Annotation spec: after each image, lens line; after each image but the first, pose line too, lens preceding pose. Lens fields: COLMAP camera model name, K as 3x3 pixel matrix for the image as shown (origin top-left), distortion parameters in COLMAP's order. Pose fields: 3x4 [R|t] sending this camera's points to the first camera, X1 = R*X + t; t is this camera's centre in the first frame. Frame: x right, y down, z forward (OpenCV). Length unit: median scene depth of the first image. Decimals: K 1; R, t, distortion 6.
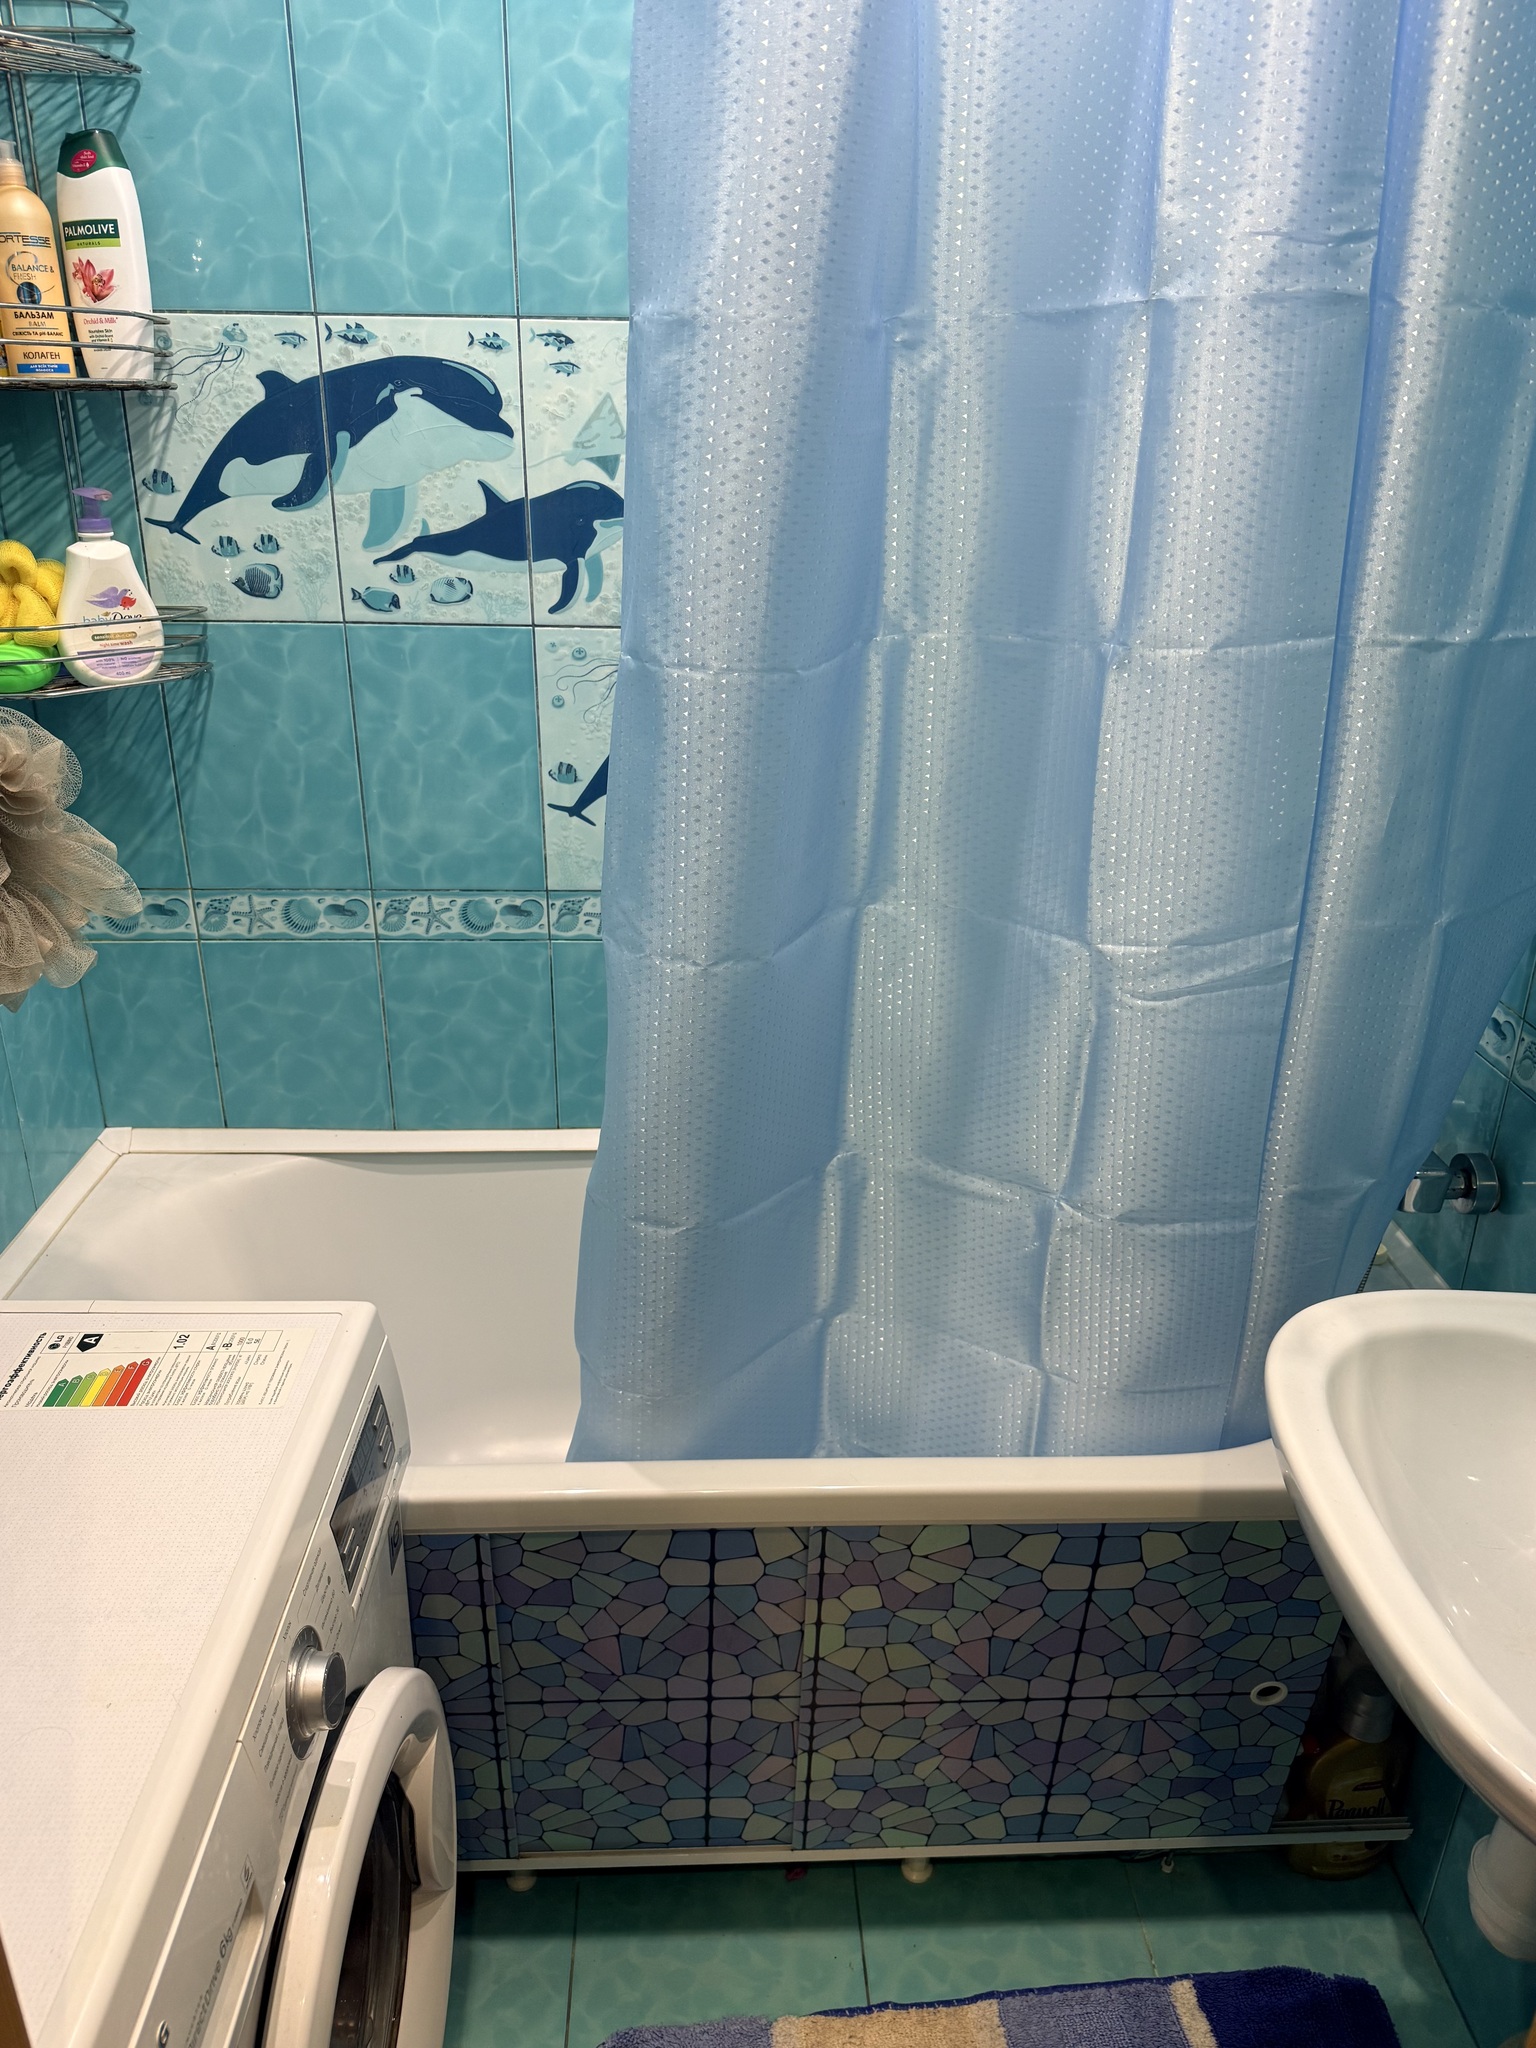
lens RADIAL K [[1491.9, 0, 782.0], [0, 1491.9, 1037.4], [0, 0, 1]] dist [0.065580, -0.102083]
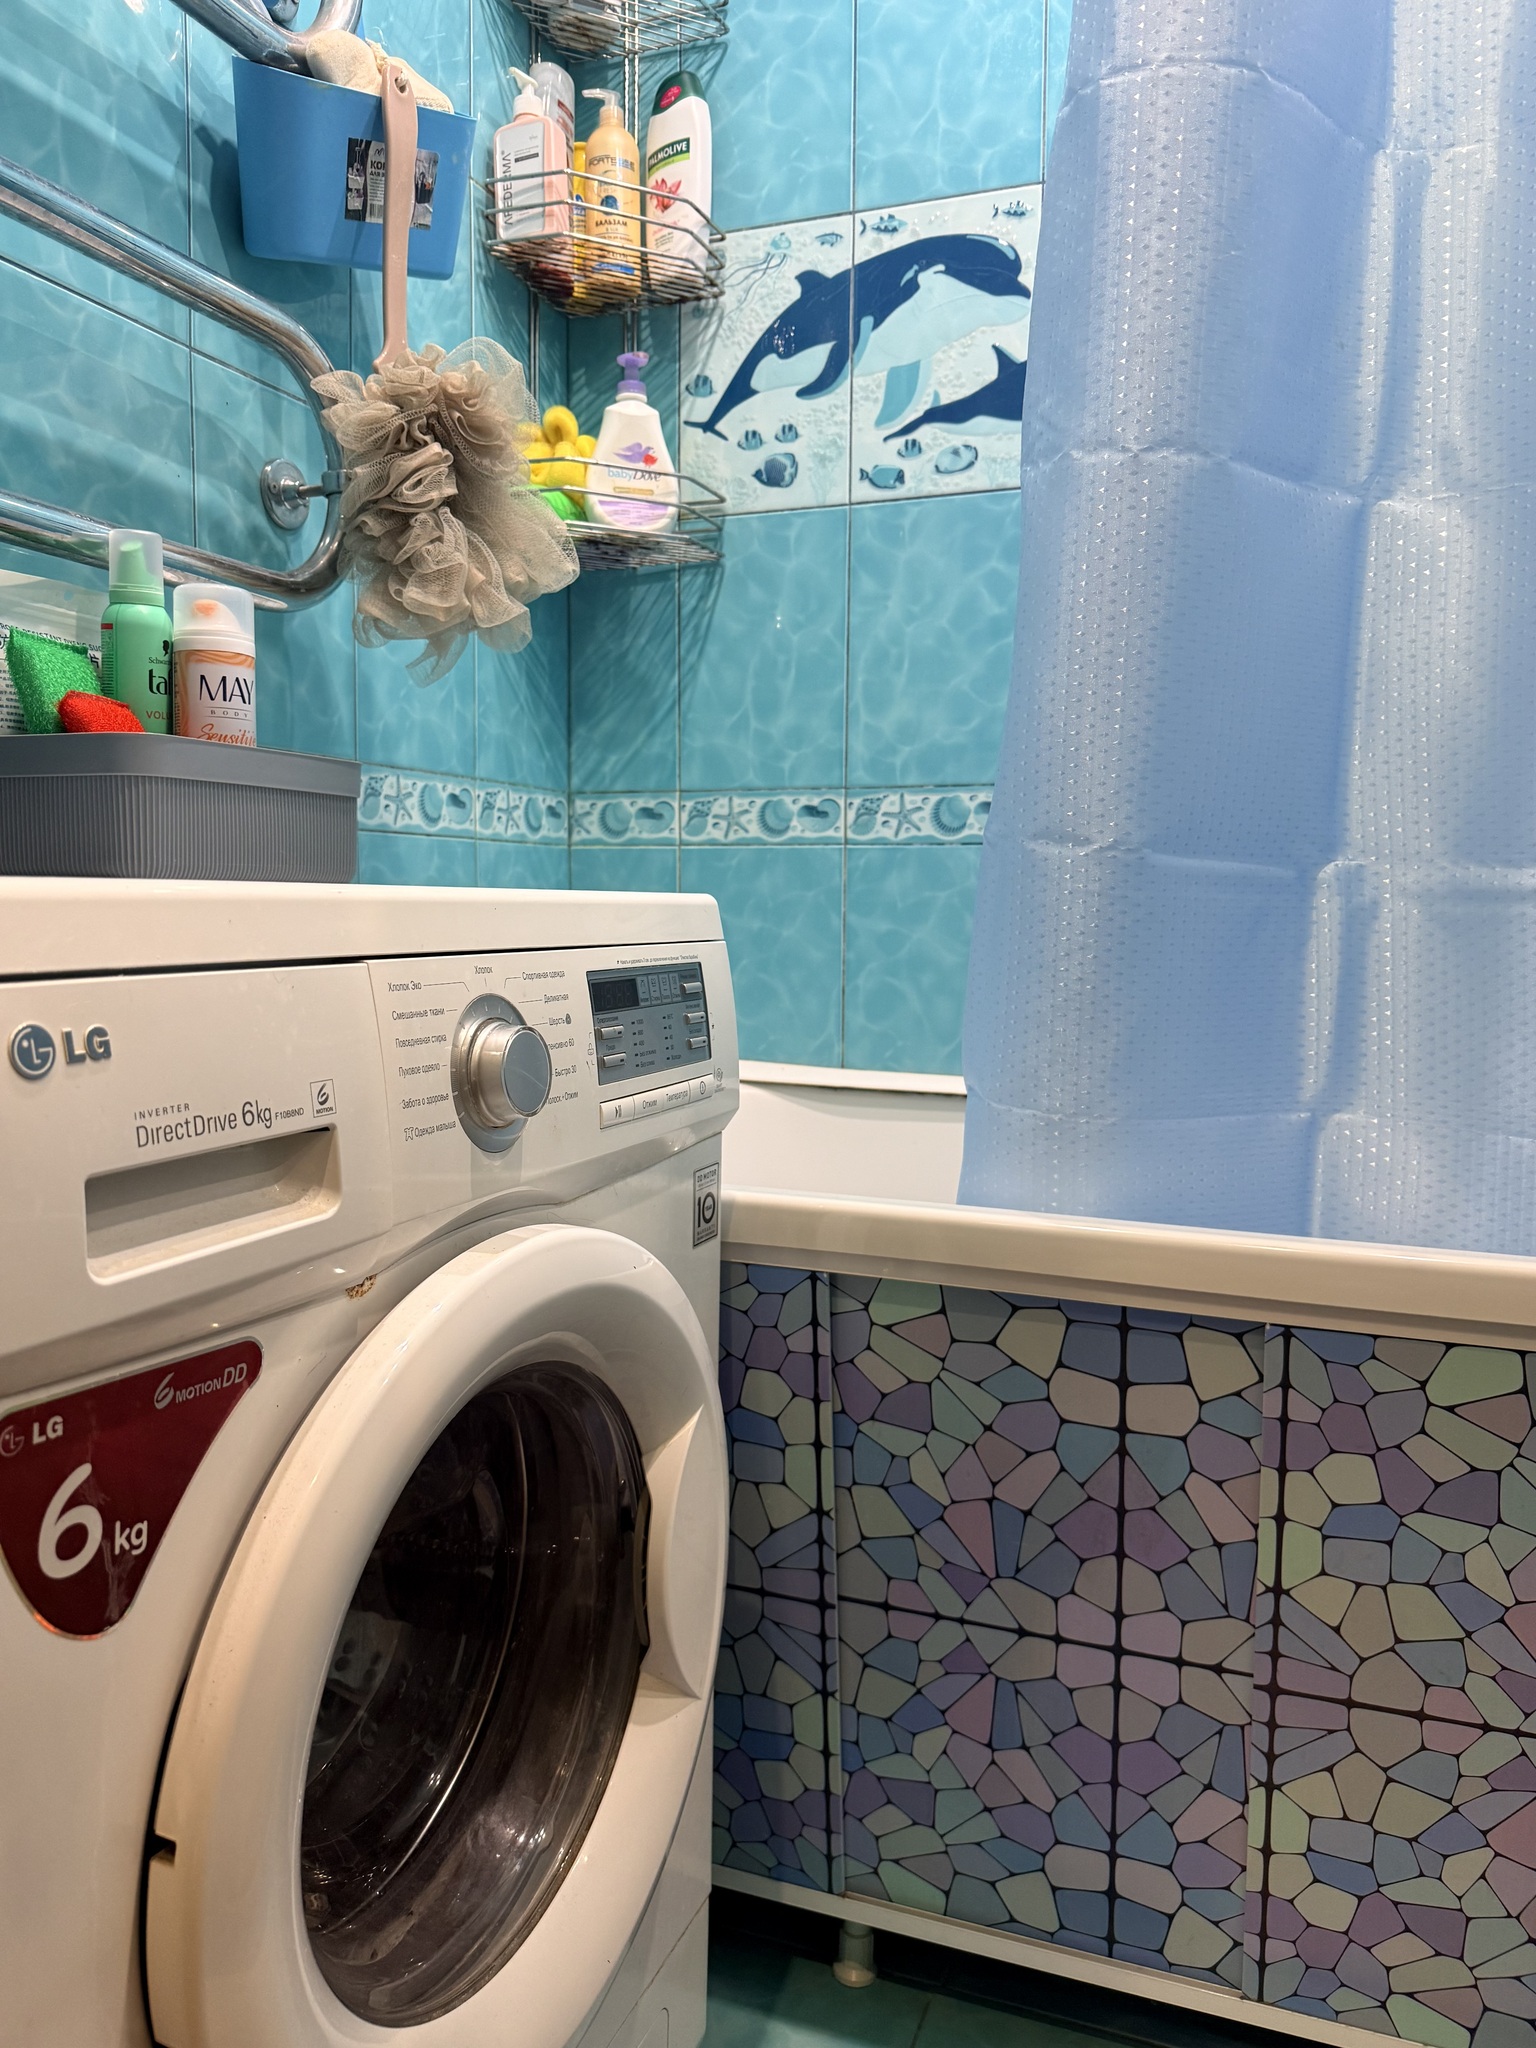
lens RADIAL K [[1491.9, 0, 752.4], [0, 1491.9, 1065.2], [0, 0, 1]] dist [0.065580, -0.102083]
pose [[0.911651, 0.024205, -0.410252, 0.078441], [-0.152970, 0.946519, -0.284080, 0.411470], [0.381436, 0.321738, 0.866598, 0.246810]]
